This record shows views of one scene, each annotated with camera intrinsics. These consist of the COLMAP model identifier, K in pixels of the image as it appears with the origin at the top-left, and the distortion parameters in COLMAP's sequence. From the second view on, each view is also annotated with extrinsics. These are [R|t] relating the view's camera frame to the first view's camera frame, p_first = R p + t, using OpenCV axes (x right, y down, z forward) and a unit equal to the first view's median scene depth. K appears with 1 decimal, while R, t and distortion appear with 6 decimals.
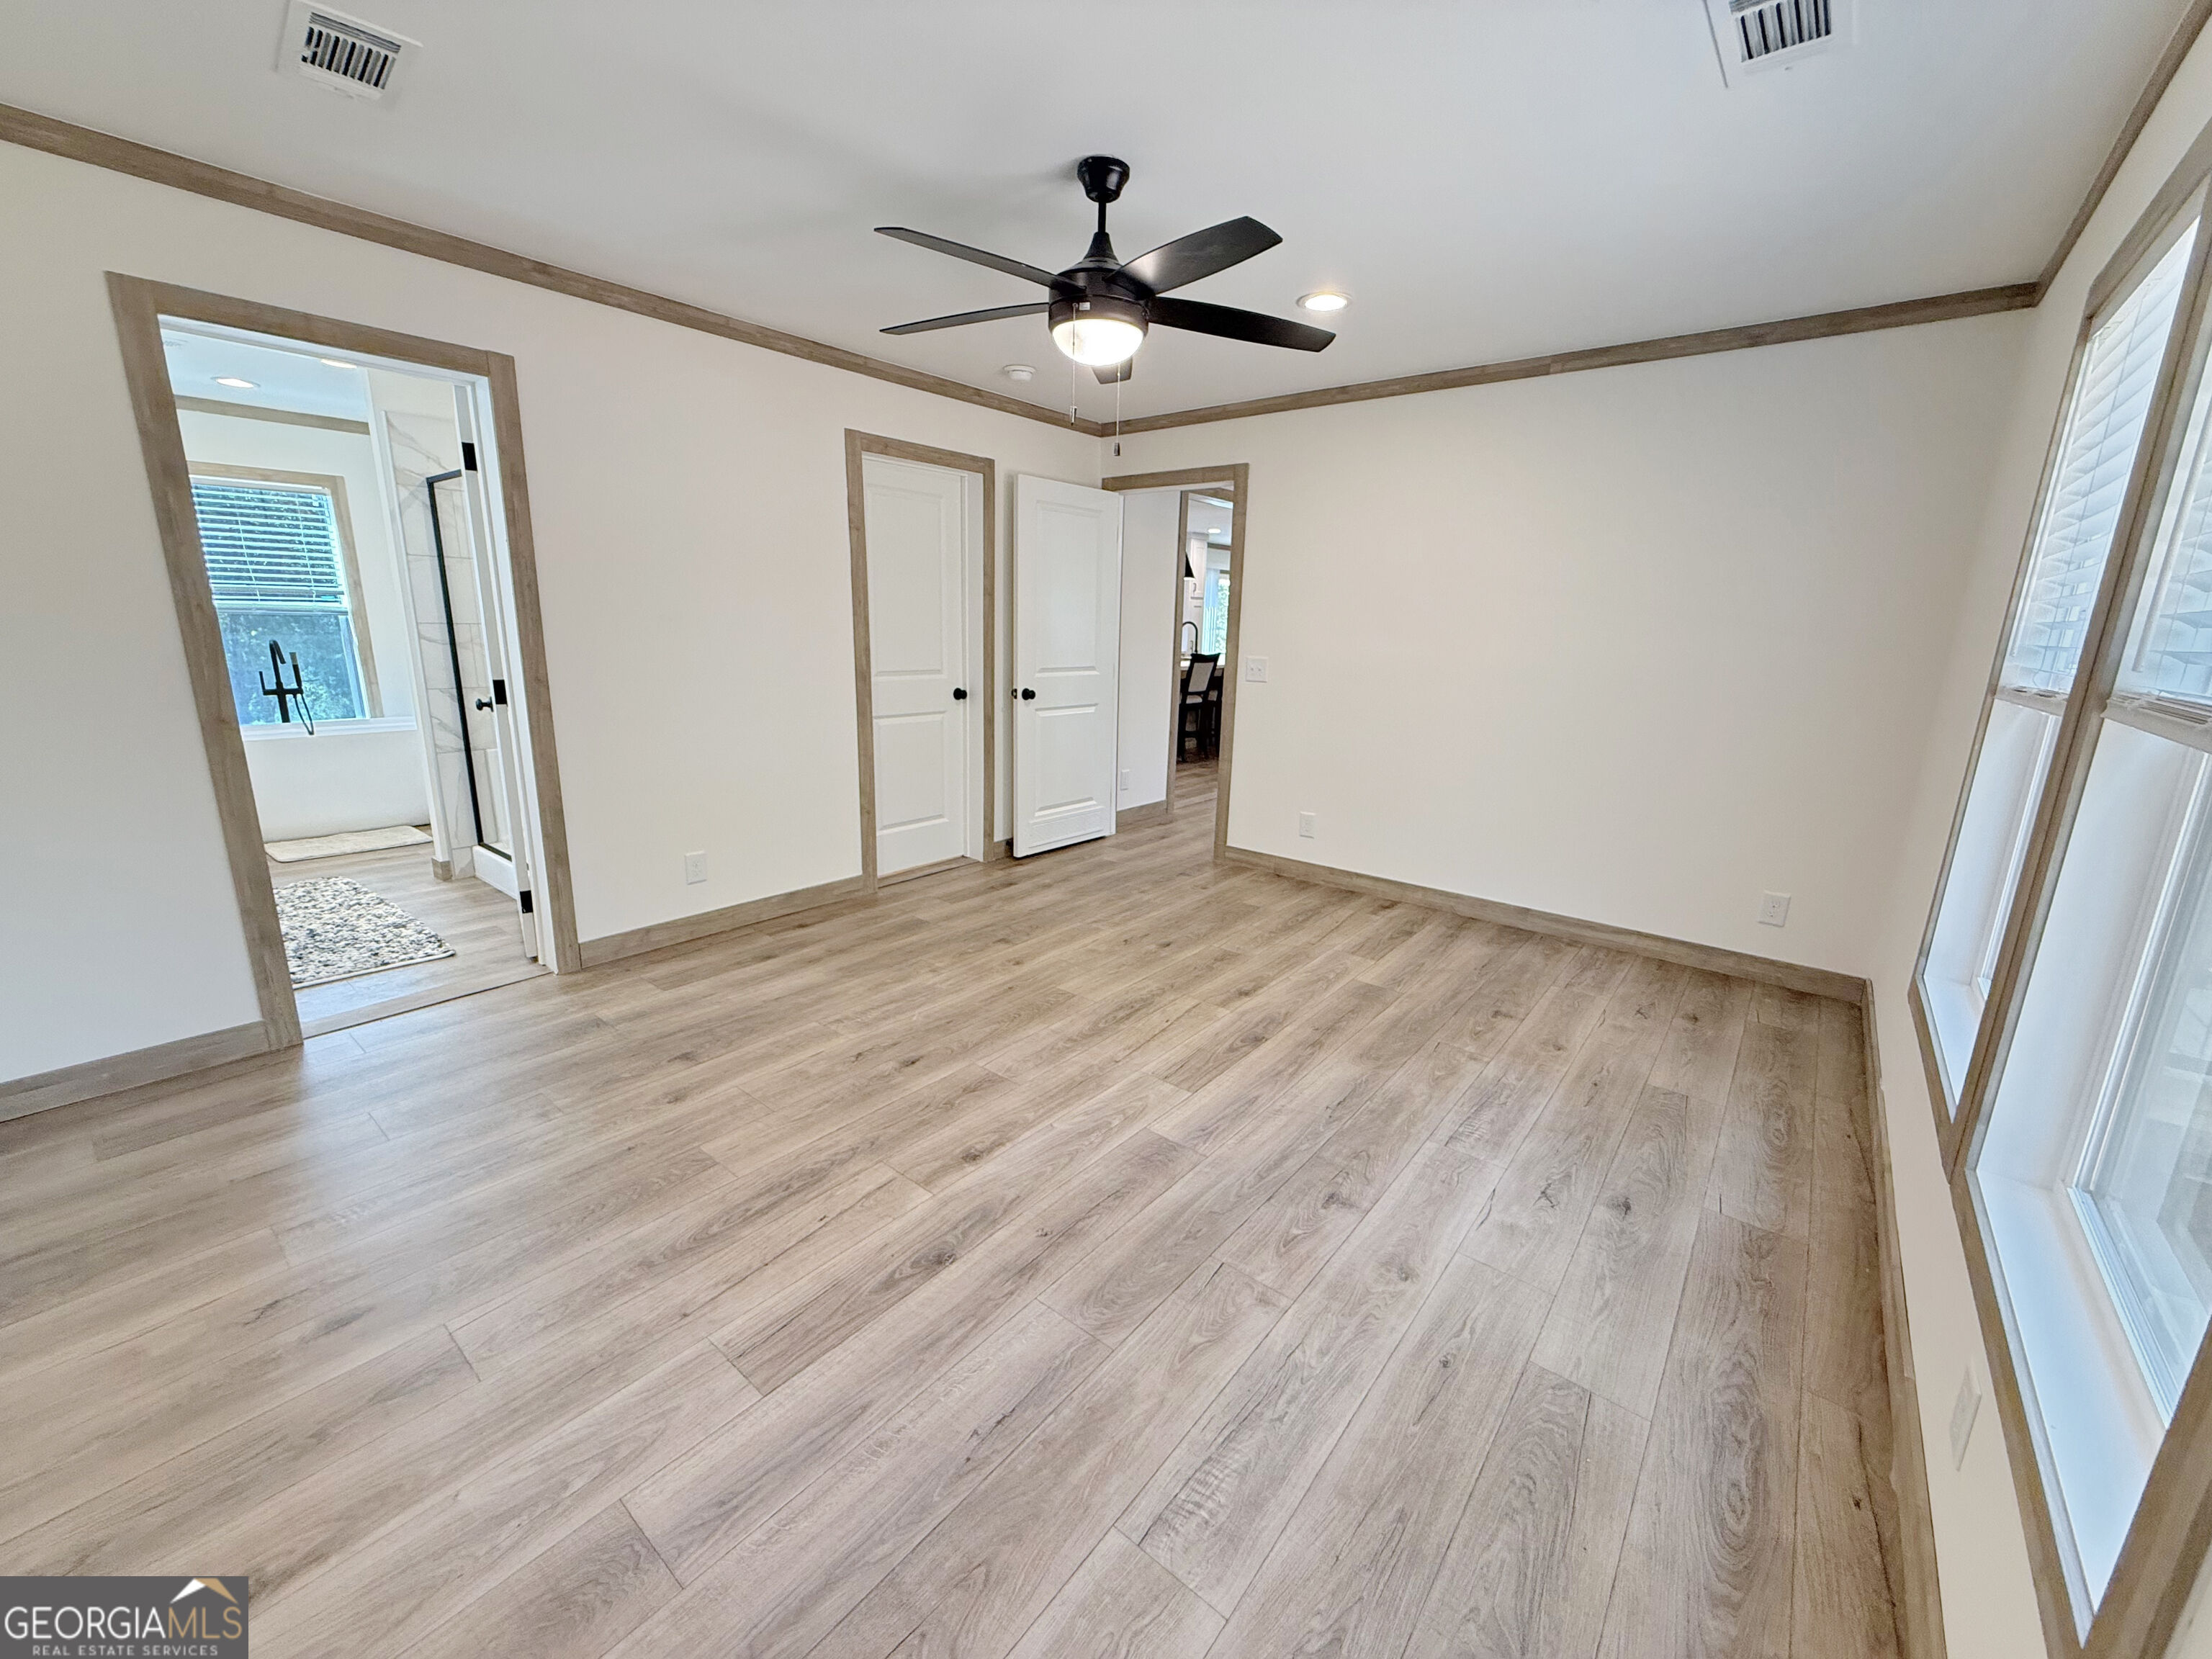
lens RADIAL K [[890.2, 0, 1107.5], [0, 890.2, 835.3], [0, 0, 1]] dist [-0.000111, 0.000329]
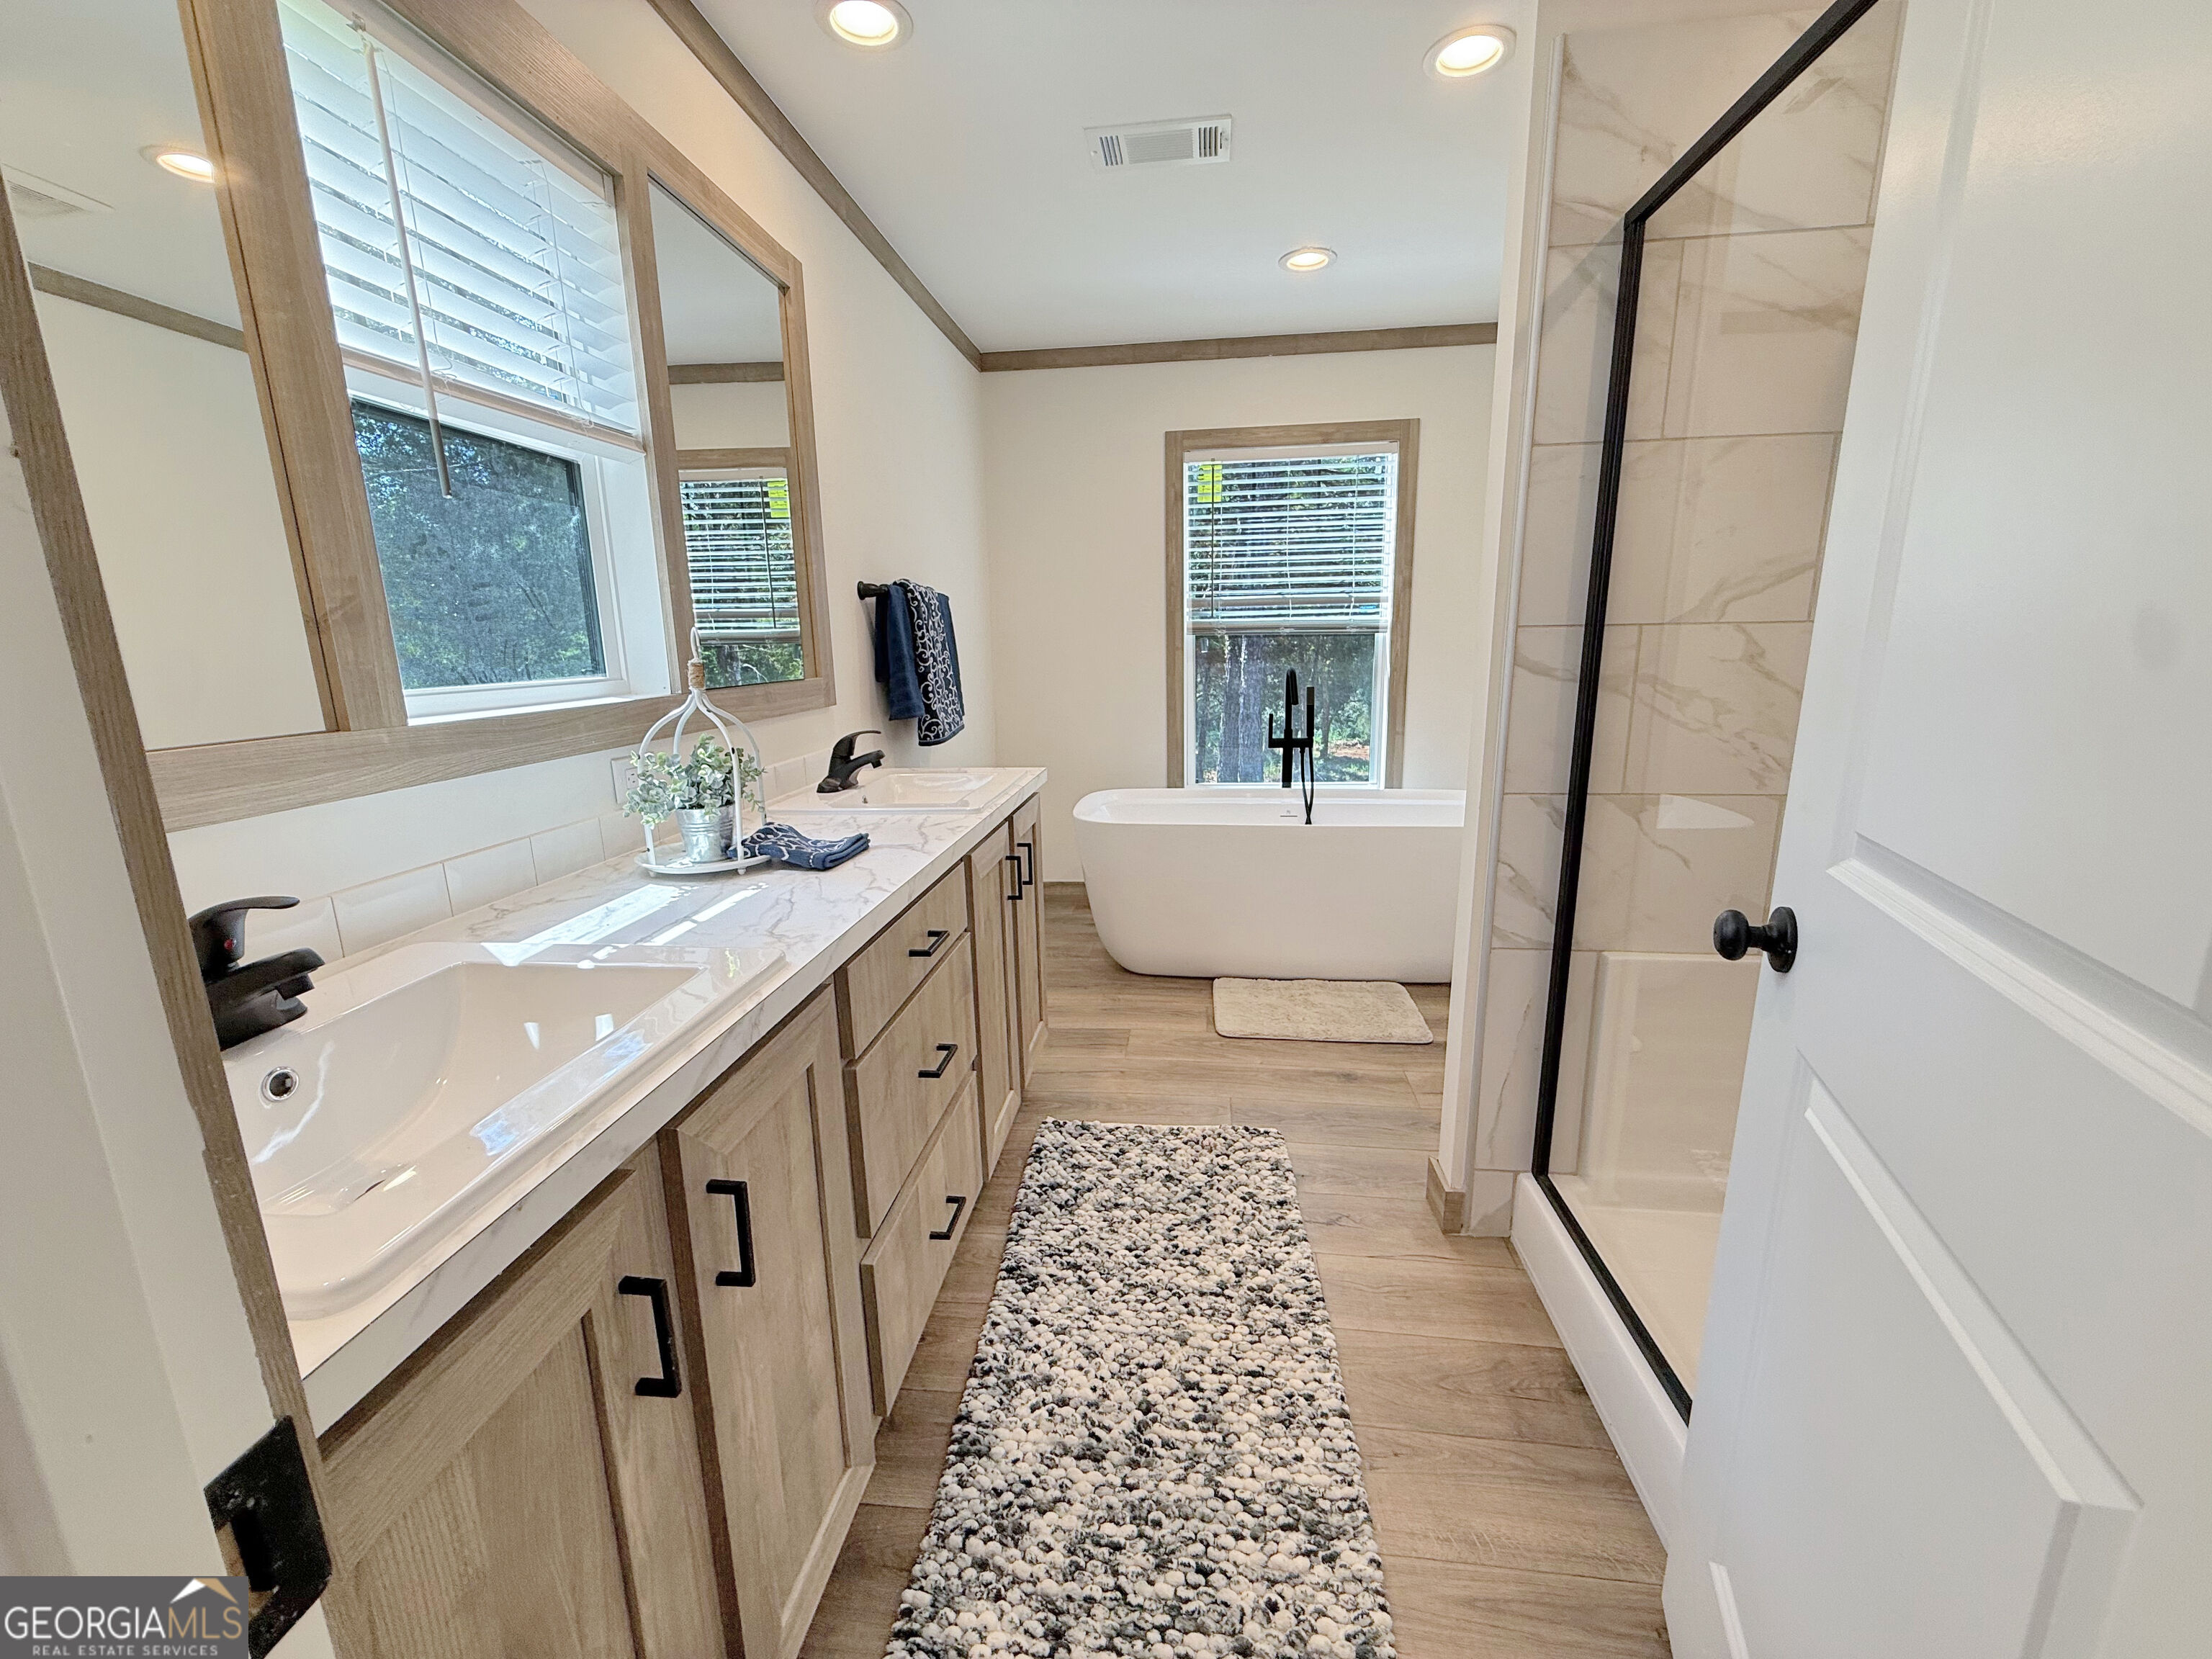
lens RADIAL K [[880.5, 0, 1104.1], [0, 880.5, 835.5], [0, 0, 1]] dist [-0.000869, -0.000499]
pose [[0.535608, 0.148712, -0.831269, -0.429379], [-0.164578, 0.983879, 0.069971, -0.116063], [0.828274, 0.099332, 0.551448, 0.516240]]
